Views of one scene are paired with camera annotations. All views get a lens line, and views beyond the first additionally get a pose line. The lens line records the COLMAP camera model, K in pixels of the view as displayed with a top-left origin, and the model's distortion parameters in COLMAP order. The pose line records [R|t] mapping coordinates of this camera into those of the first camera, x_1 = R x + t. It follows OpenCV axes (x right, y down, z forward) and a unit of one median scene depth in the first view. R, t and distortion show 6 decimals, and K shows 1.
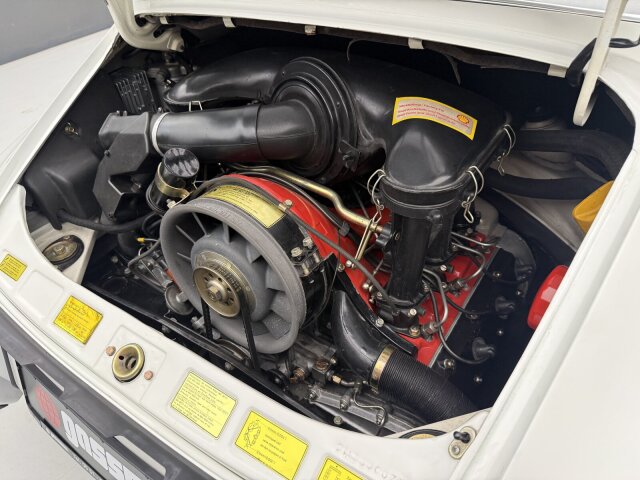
lens RADIAL K [[462.5, 0, 320.0], [0, 462.5, 240.0], [0, 0, 1]] dist [0.045115, -0.092239]
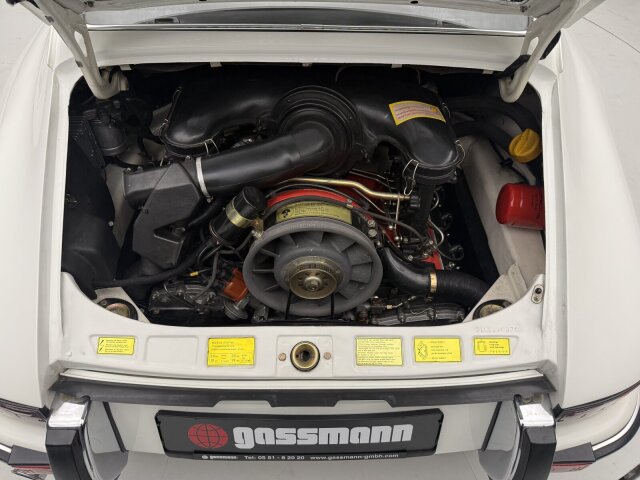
lens RADIAL K [[462.5, 0, 320.0], [0, 462.5, 240.0], [0, 0, 1]] dist [0.045115, -0.092239]
pose [[0.823084, -0.365999, 0.434254, -0.775892], [0.301085, 0.929556, 0.212775, -0.291279], [-0.481539, -0.044384, 0.875300, -0.146015]]
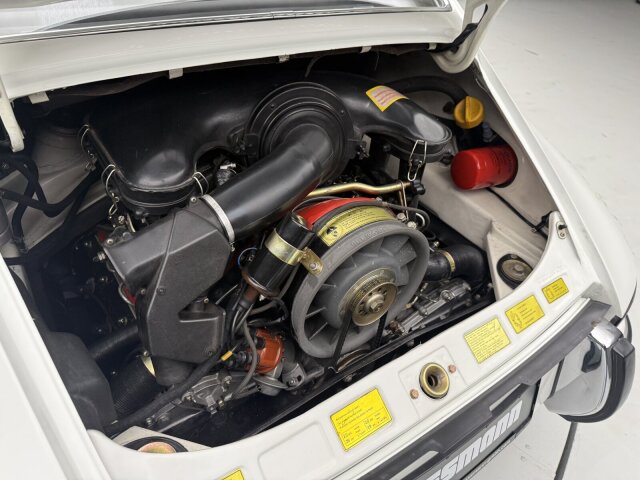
lens RADIAL K [[462.5, 0, 320.0], [0, 462.5, 240.0], [0, 0, 1]] dist [0.045115, -0.092239]
pose [[0.352809, -0.523056, 0.775847, -1.112186], [0.467914, 0.816669, 0.337798, -0.473406], [-0.810298, 0.243851, 0.532874, 0.520947]]
